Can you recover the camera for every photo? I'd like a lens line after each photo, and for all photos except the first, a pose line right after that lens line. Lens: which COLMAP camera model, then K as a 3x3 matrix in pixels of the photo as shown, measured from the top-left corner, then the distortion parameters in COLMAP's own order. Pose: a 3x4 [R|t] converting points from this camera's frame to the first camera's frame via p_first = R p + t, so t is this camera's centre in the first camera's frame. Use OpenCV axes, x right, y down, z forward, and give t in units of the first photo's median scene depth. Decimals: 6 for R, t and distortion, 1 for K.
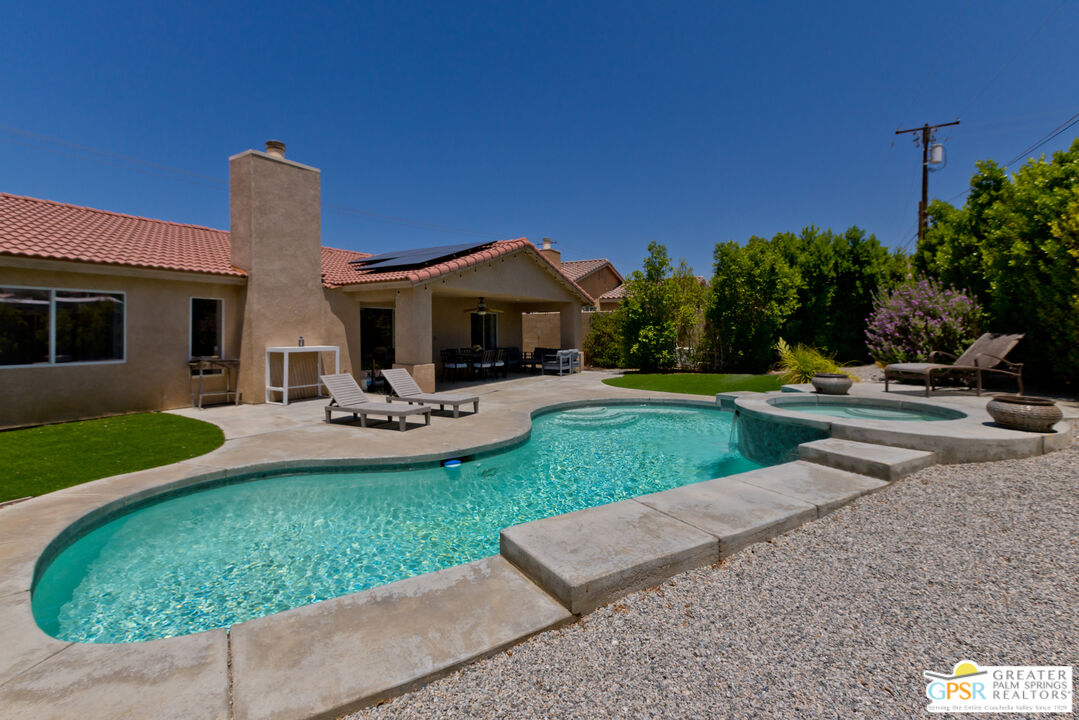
lens RADIAL K [[494.7, 0, 539.1], [0, 494.7, 325.2], [0, 0, 1]] dist [-0.001458, -0.000320]
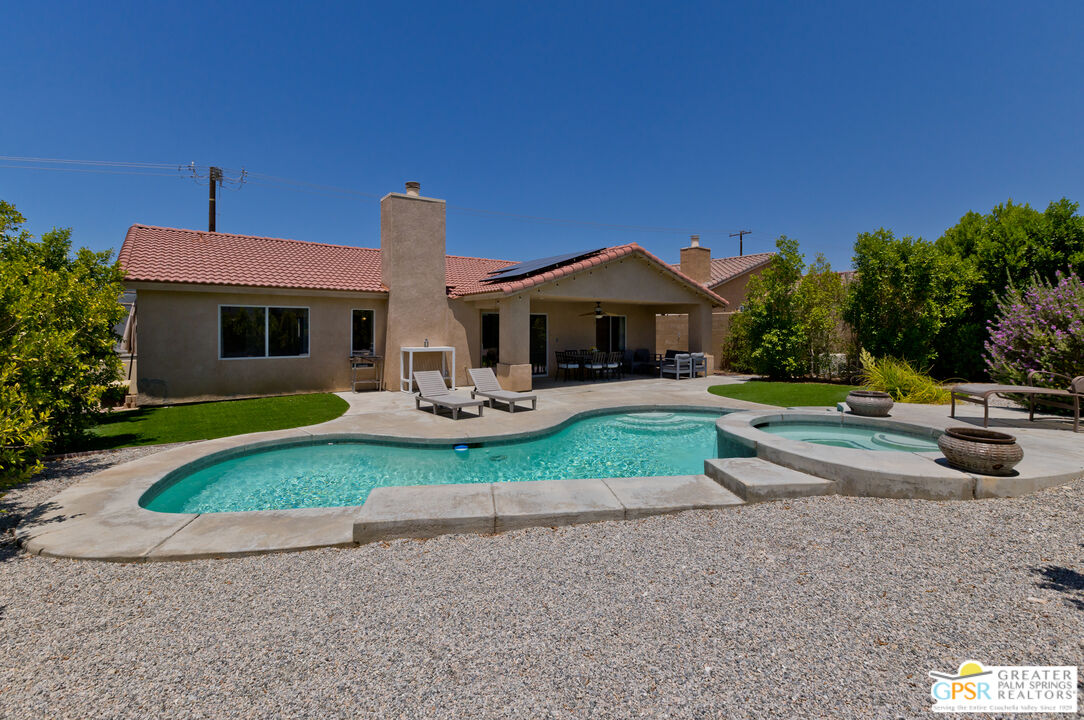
lens RADIAL K [[514.5, 0, 558.6], [0, 514.5, 329.1], [0, 0, 1]] dist [0.001066, 0.000047]
pose [[0.915139, 0.005040, -0.403107, 0.330263], [0.001789, 0.999861, 0.016561, -0.021885], [0.403135, -0.015876, 0.915003, -0.043654]]
